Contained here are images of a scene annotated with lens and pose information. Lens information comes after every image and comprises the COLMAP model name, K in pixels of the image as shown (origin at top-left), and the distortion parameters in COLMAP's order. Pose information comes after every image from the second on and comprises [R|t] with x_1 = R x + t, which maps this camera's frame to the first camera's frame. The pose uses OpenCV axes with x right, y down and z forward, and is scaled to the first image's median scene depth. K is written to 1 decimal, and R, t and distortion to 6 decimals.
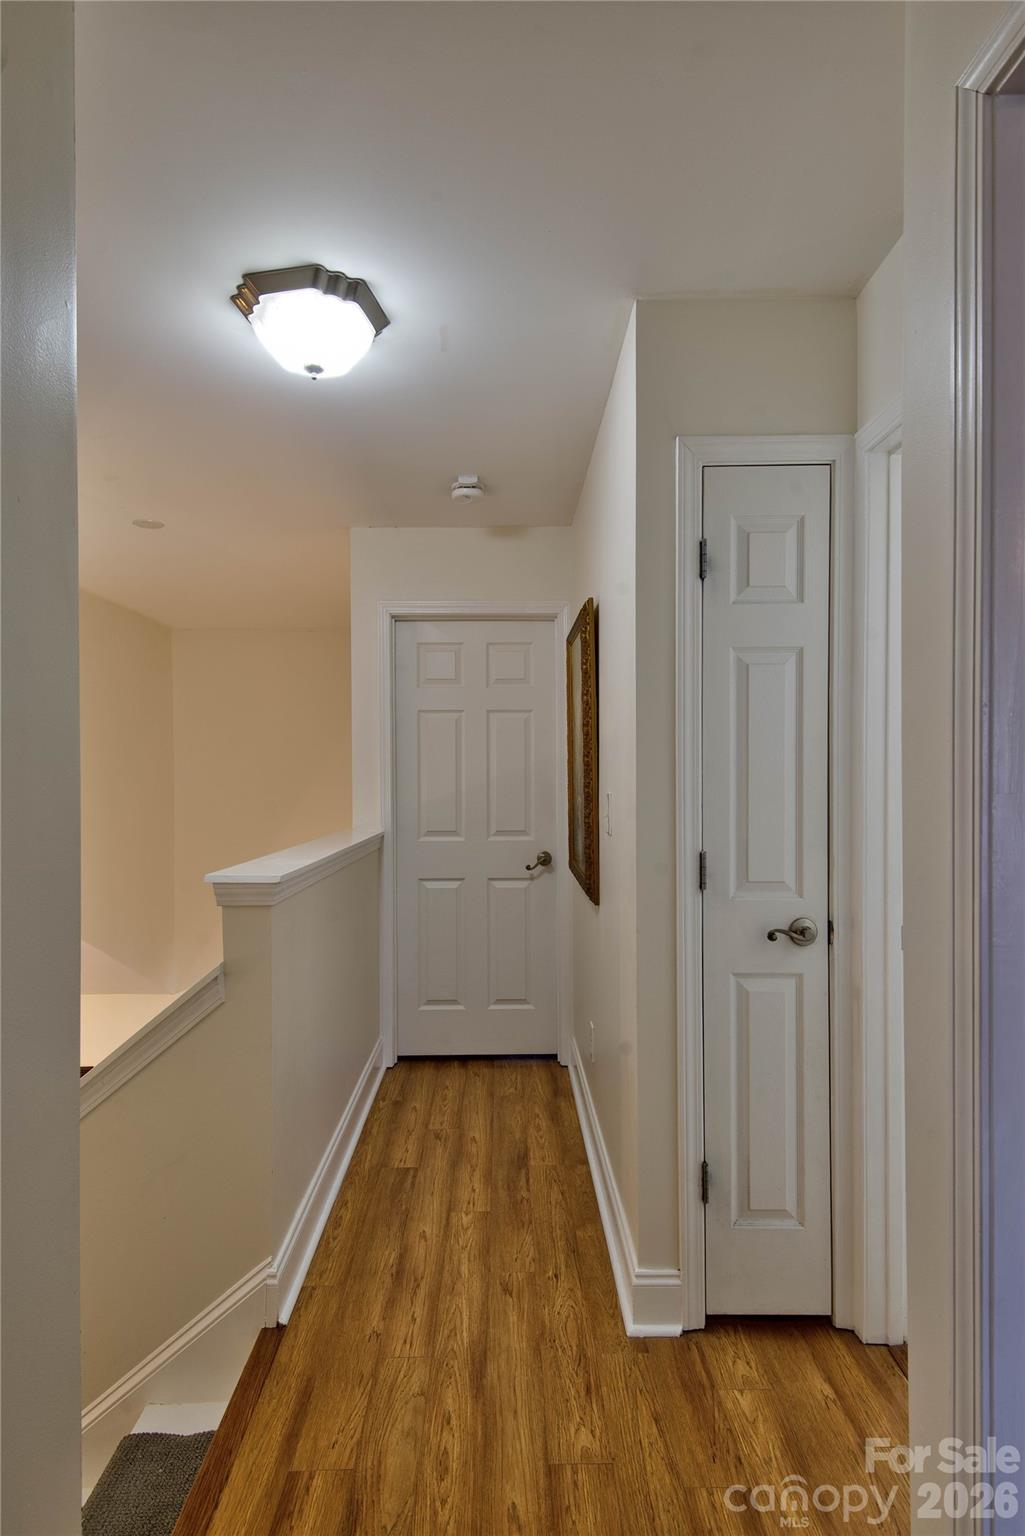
lens RADIAL K [[818.7, 0, 511.5], [0, 818.7, 771.5], [0, 0, 1]] dist [0.001989, -0.001062]
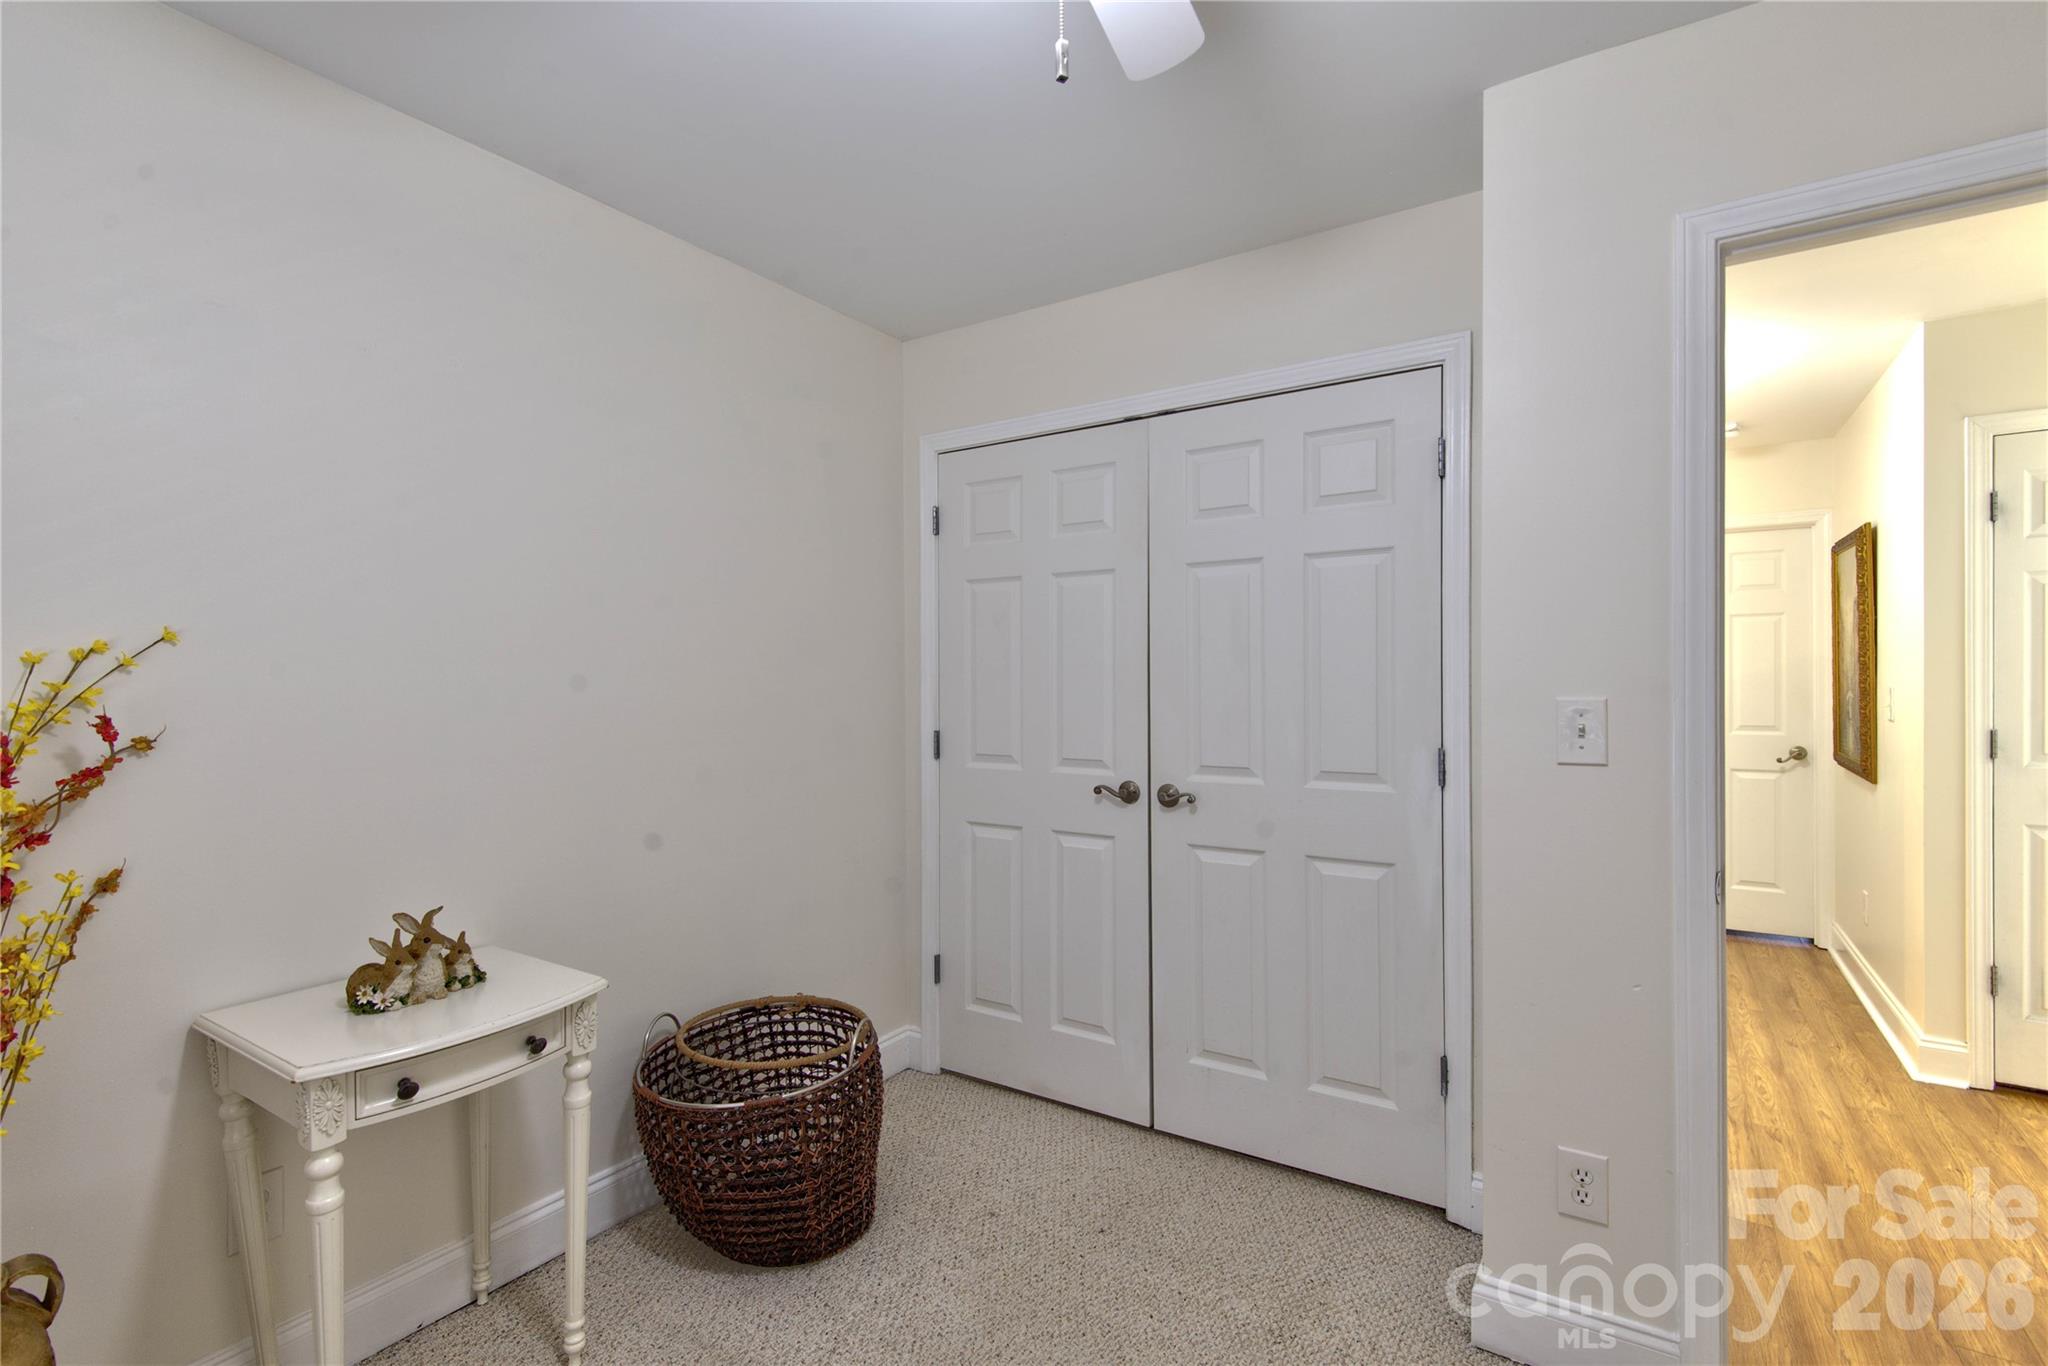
lens RADIAL K [[934.2, 0, 1018.9], [0, 934.2, 682.9], [0, 0, 1]] dist [-0.001077, 0.001156]
pose [[0.821037, 0.002493, -0.570870, -0.192298], [0.000774, 0.999985, 0.005481, 0.015448], [0.570875, -0.004942, 0.821022, -1.114407]]
